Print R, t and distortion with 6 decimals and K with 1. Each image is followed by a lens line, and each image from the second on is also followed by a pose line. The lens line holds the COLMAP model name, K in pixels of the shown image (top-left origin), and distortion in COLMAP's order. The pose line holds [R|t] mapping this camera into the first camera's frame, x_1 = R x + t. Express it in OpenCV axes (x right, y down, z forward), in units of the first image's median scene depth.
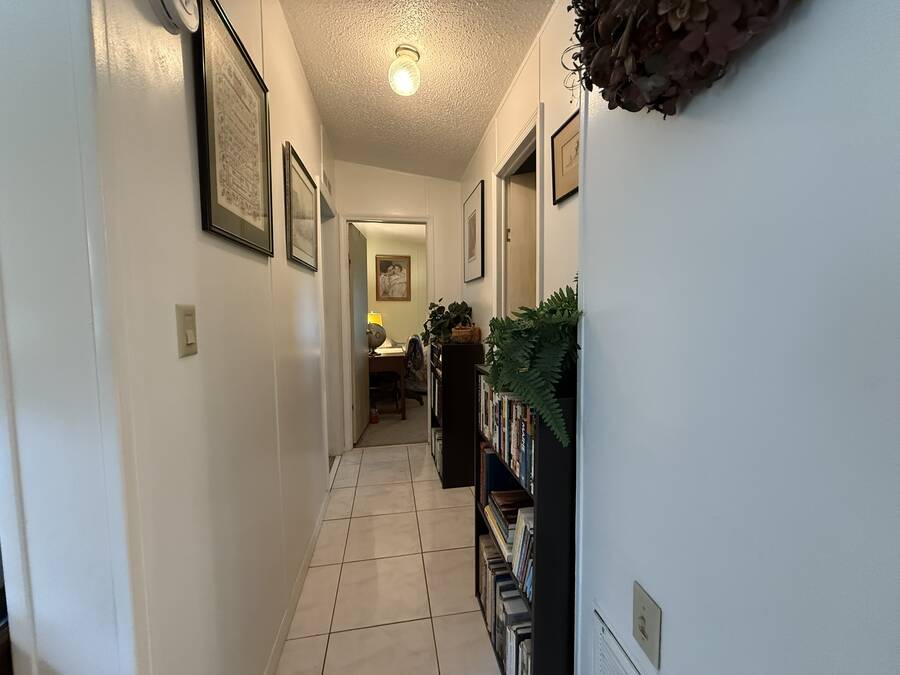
lens RADIAL K [[356.5, 0, 450.8], [0, 356.5, 337.2], [0, 0, 1]] dist [-0.003658, -0.000316]
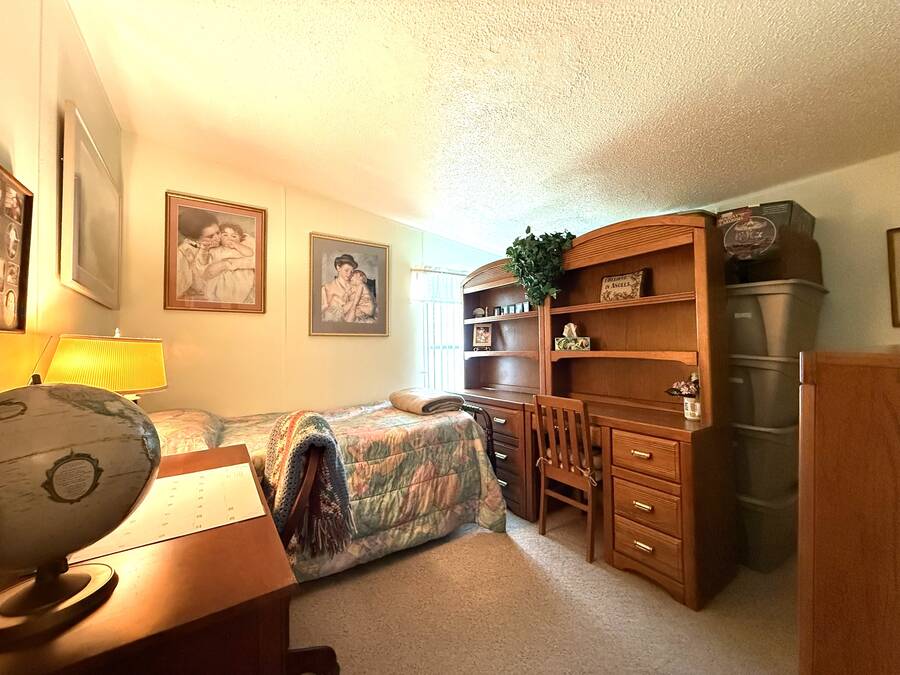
lens RADIAL K [[356.5, 0, 449.4], [0, 356.5, 335.3], [0, 0, 1]] dist [-0.003658, -0.000316]
pose [[0.911272, 0.007405, 0.411739, -0.088832], [0.033204, 0.995262, -0.091387, -0.031061], [-0.410464, 0.096950, 0.906708, 0.539306]]
